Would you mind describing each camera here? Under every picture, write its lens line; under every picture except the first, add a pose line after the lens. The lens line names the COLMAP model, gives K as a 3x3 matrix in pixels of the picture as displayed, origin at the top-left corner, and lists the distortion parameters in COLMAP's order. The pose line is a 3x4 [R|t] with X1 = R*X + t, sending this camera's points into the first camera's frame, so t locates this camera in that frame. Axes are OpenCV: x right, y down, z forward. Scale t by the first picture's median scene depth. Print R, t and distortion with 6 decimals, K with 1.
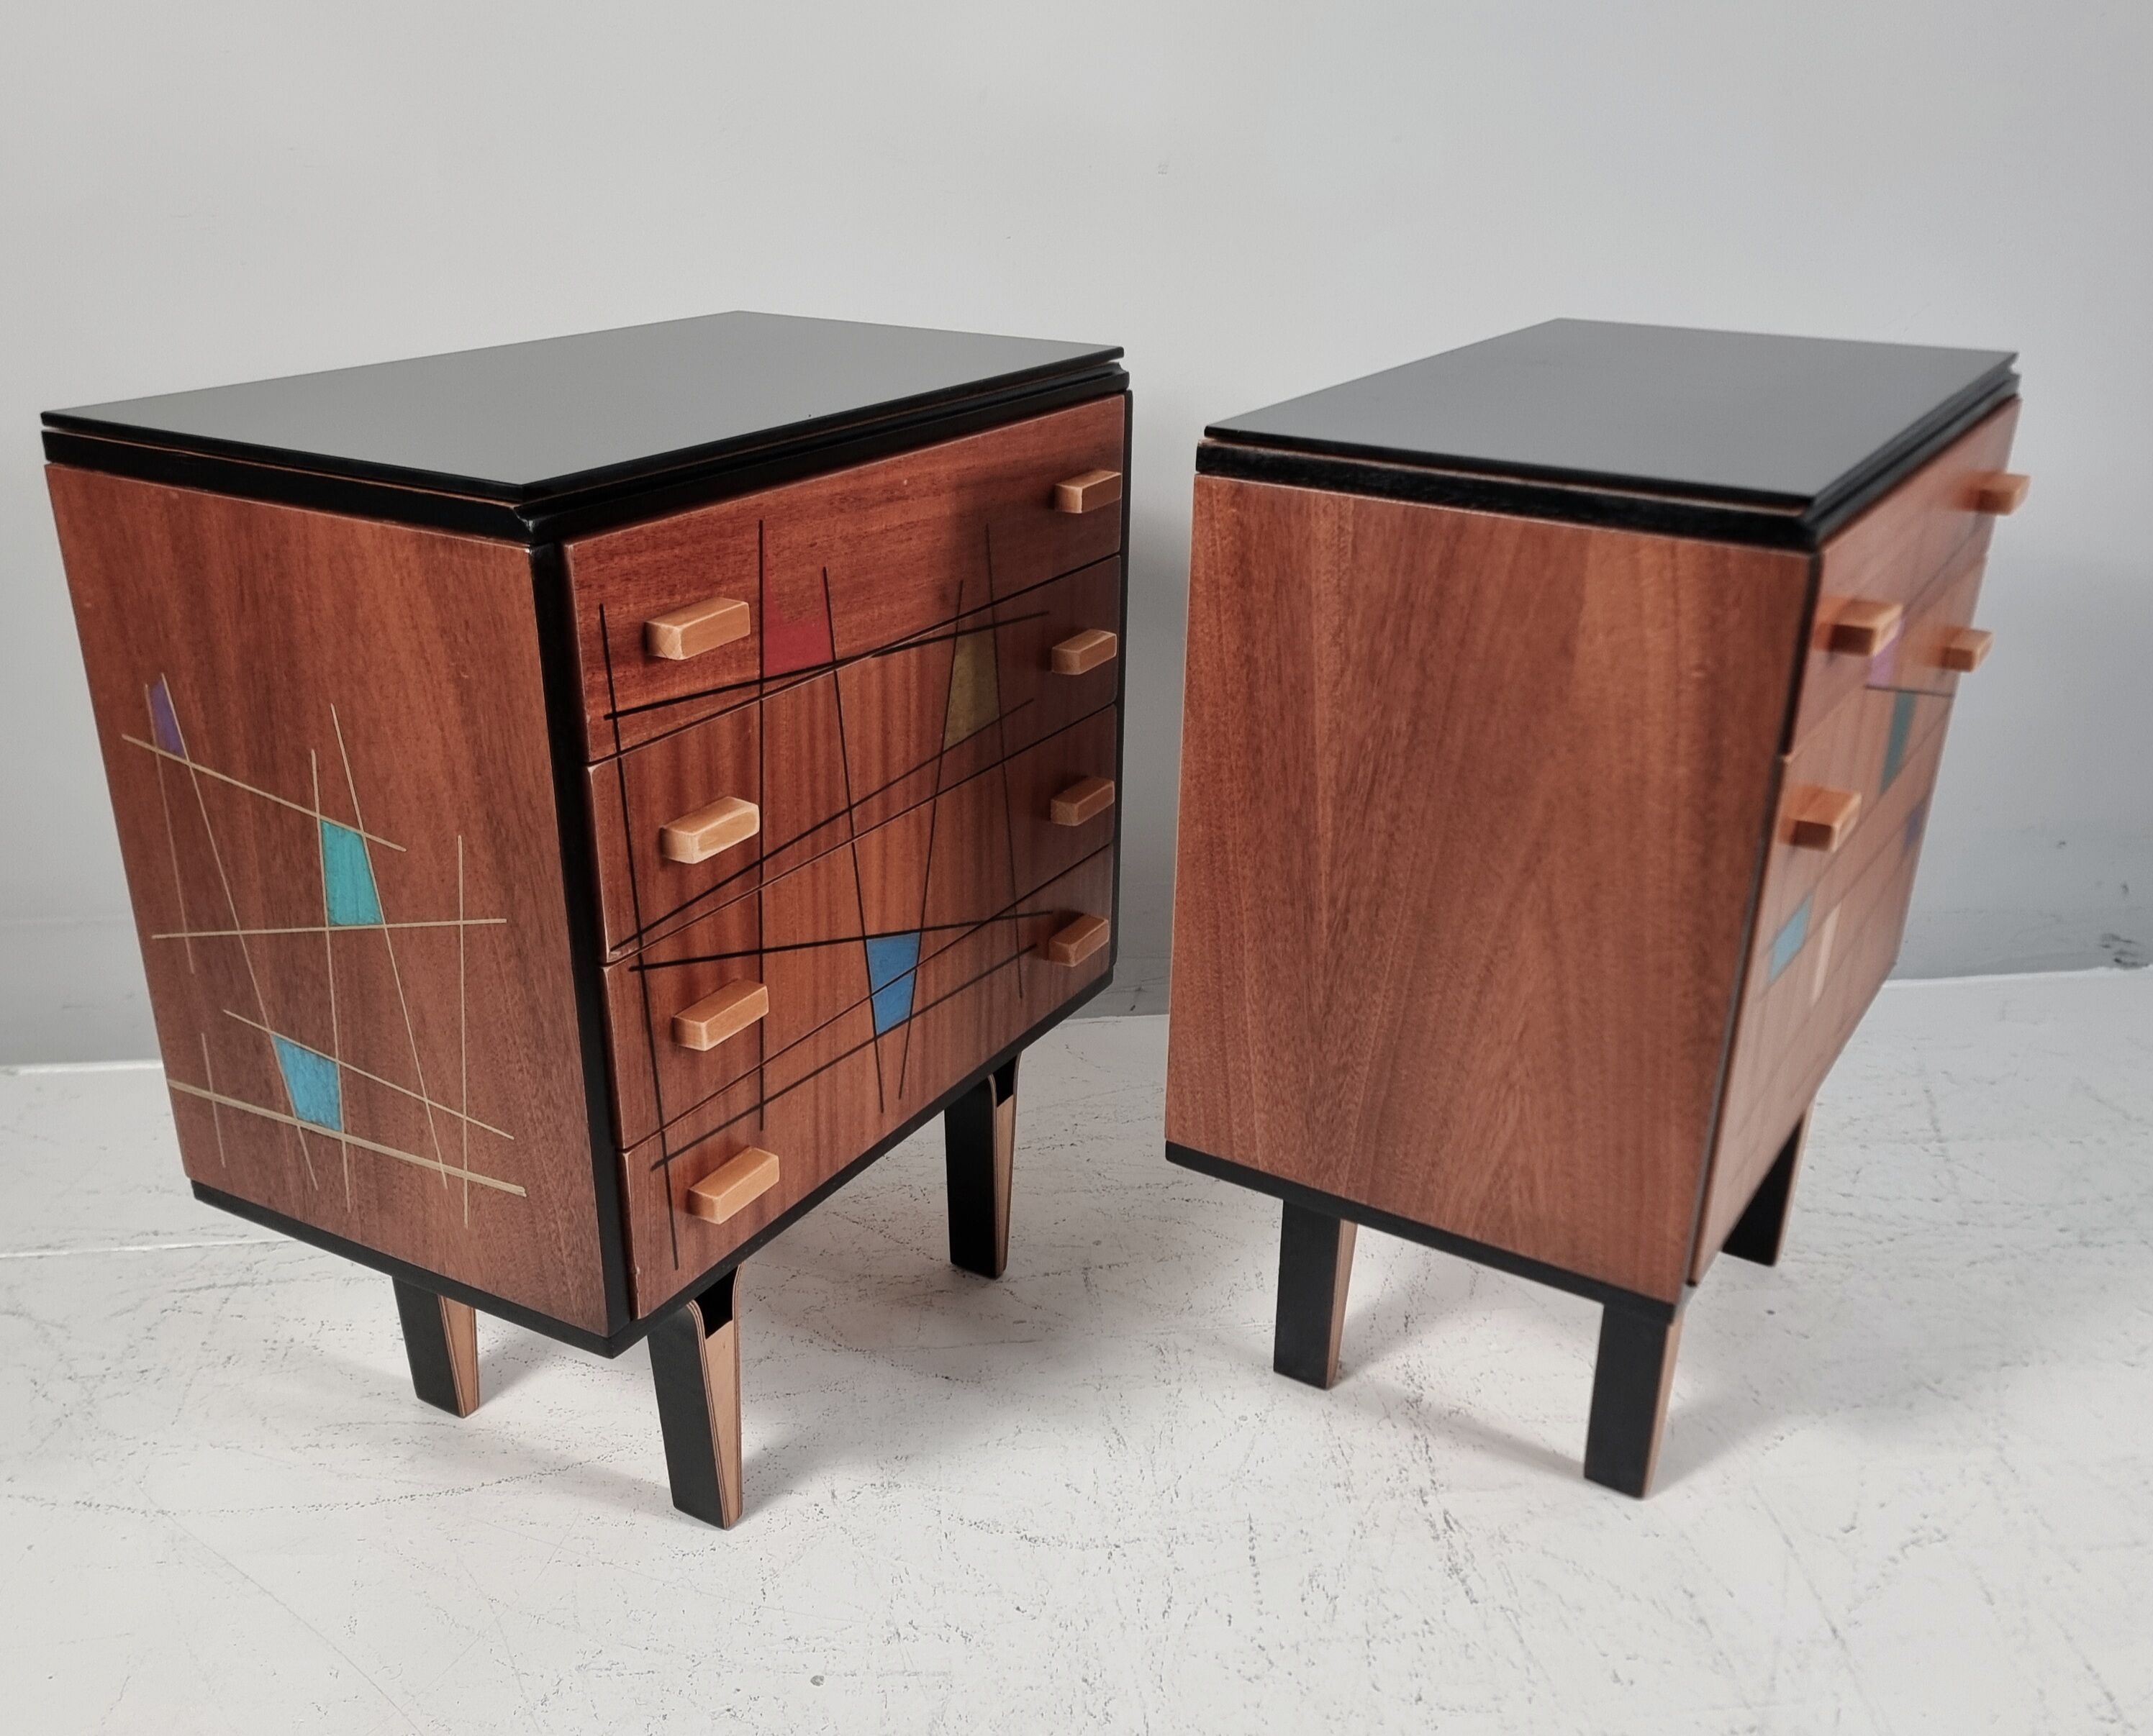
lens RADIAL K [[1952.7, 0, 1106.2], [0, 1952.7, 995.7], [0, 0, 1]] dist [0.040577, 0.000000]
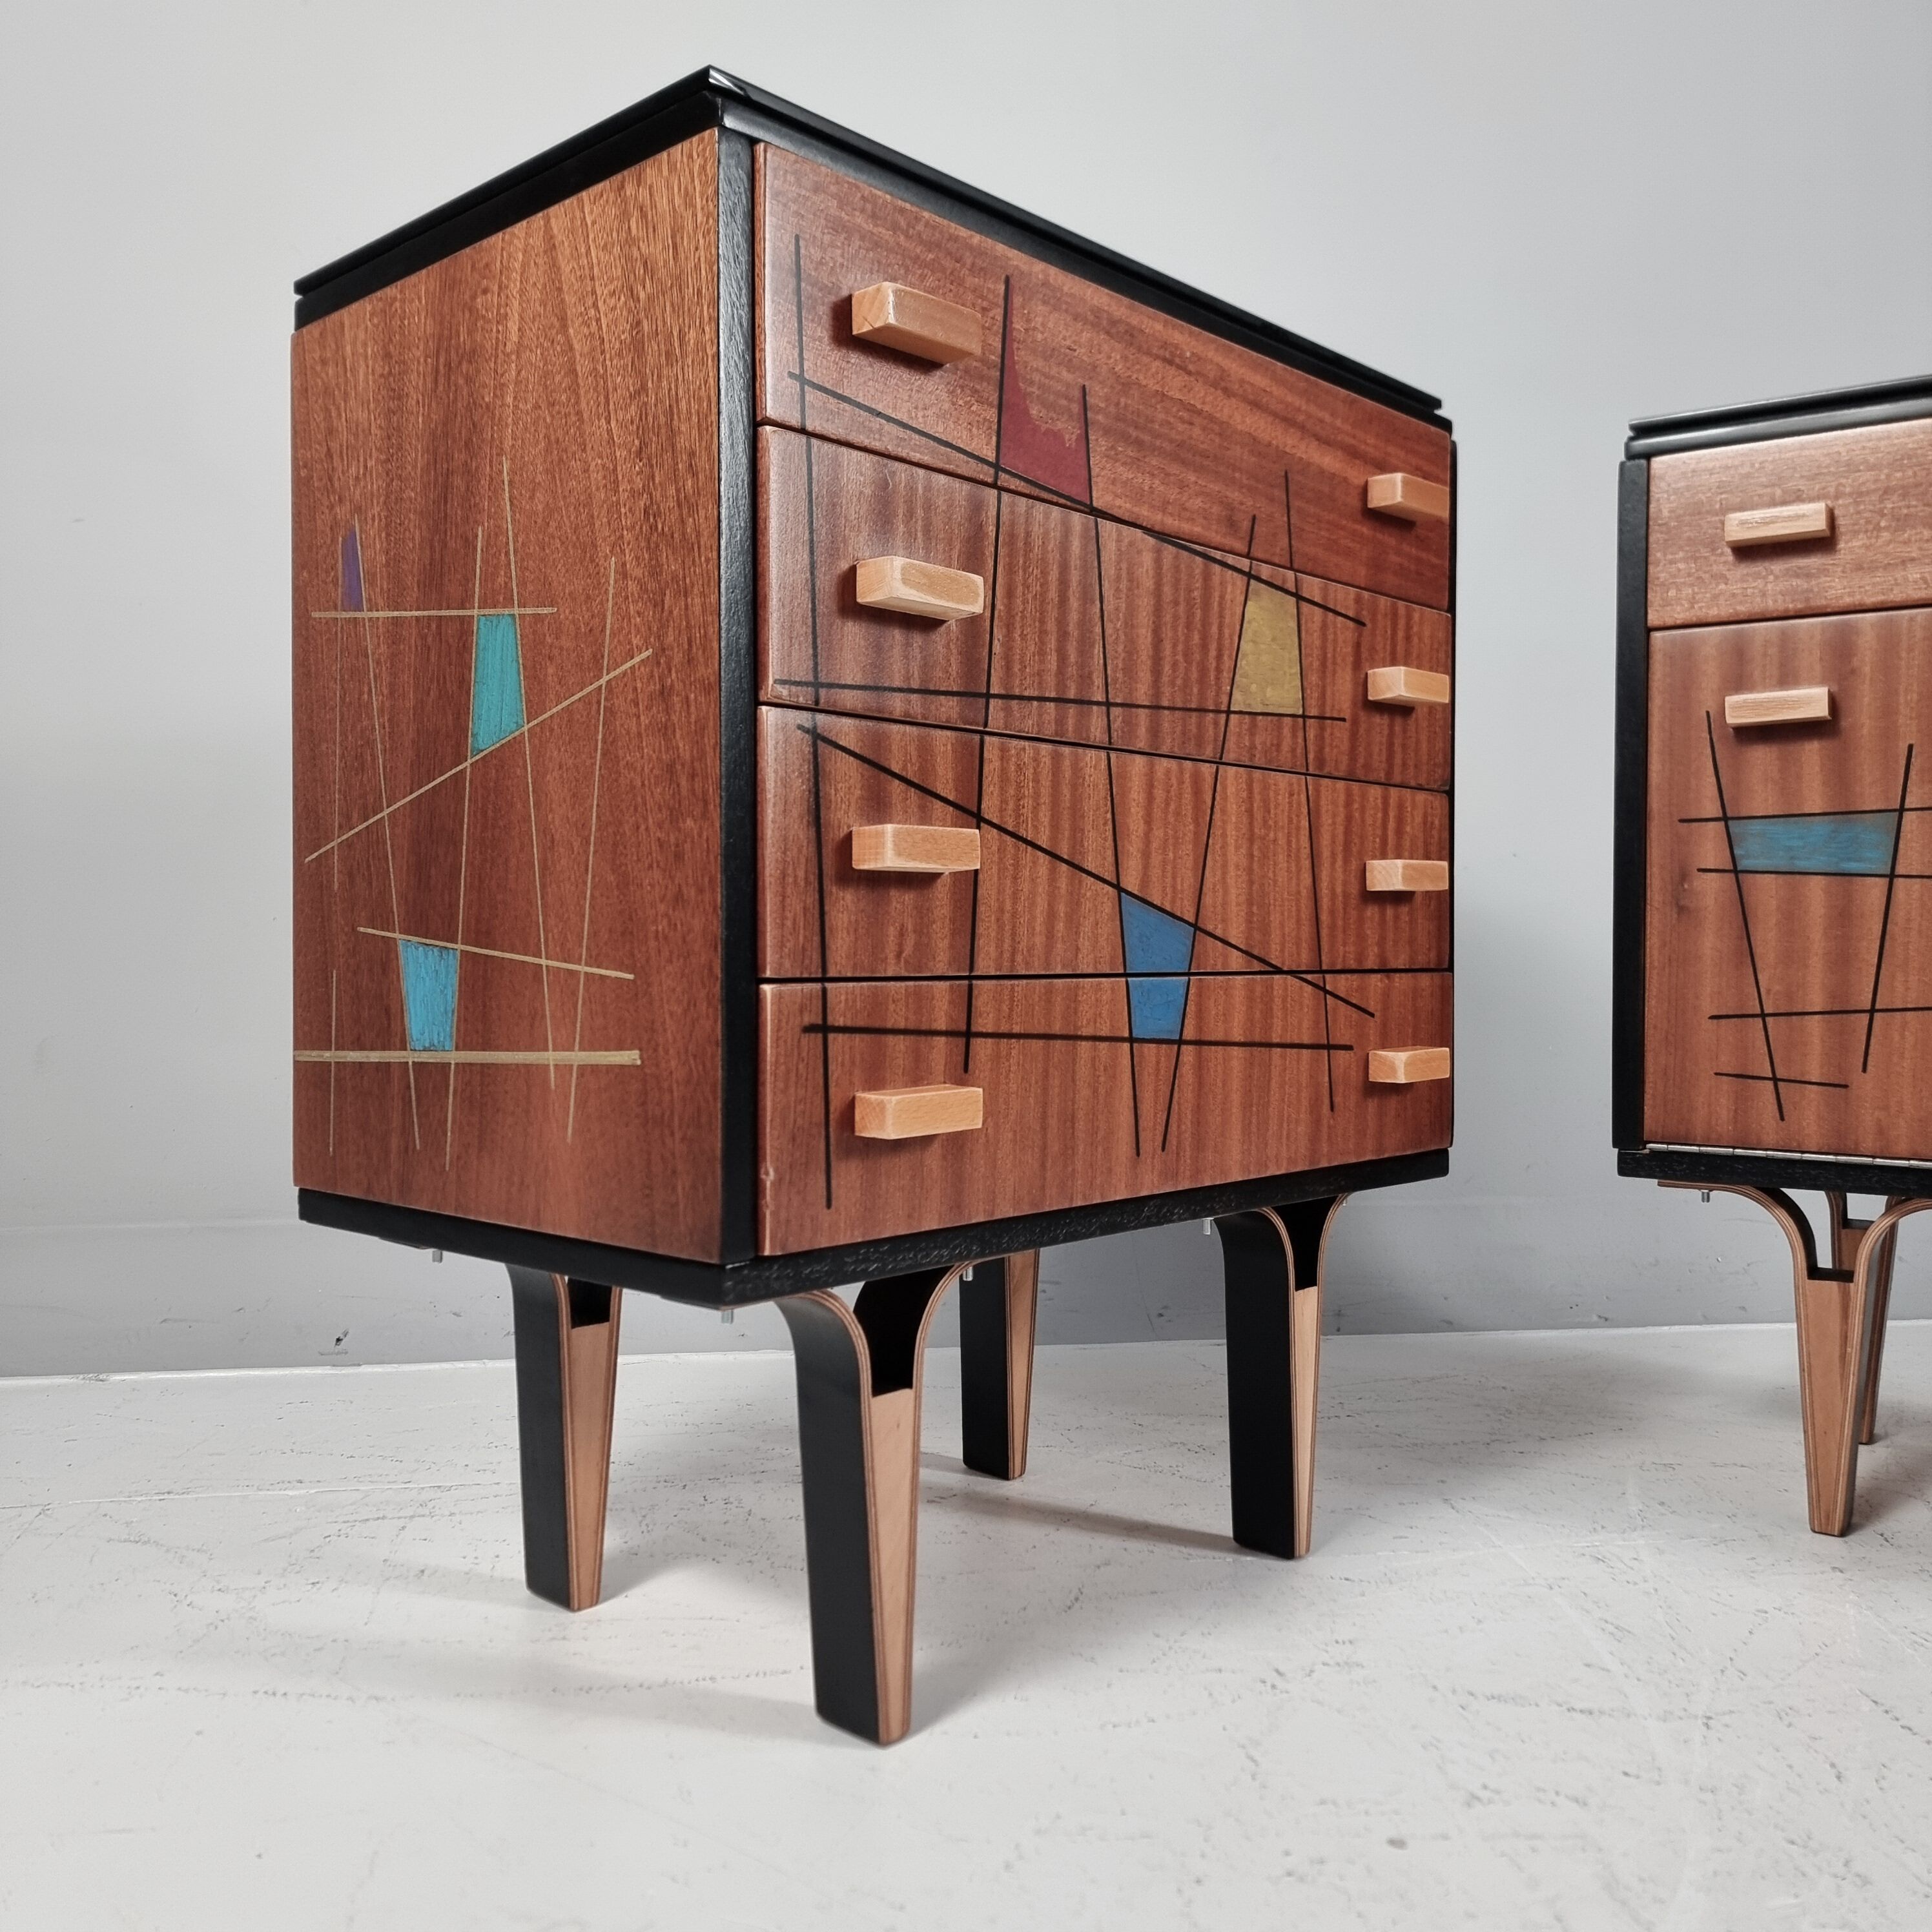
lens RADIAL K [[1791.9, 0, 945.3], [0, 1791.9, 982.5], [0, 0, 1]] dist [0.077363, 0.000000]
pose [[0.965578, -0.025479, -0.258863, -0.007382], [-0.086956, 0.906316, -0.413558, 0.329526], [0.245148, 0.421832, 0.872903, 0.402638]]
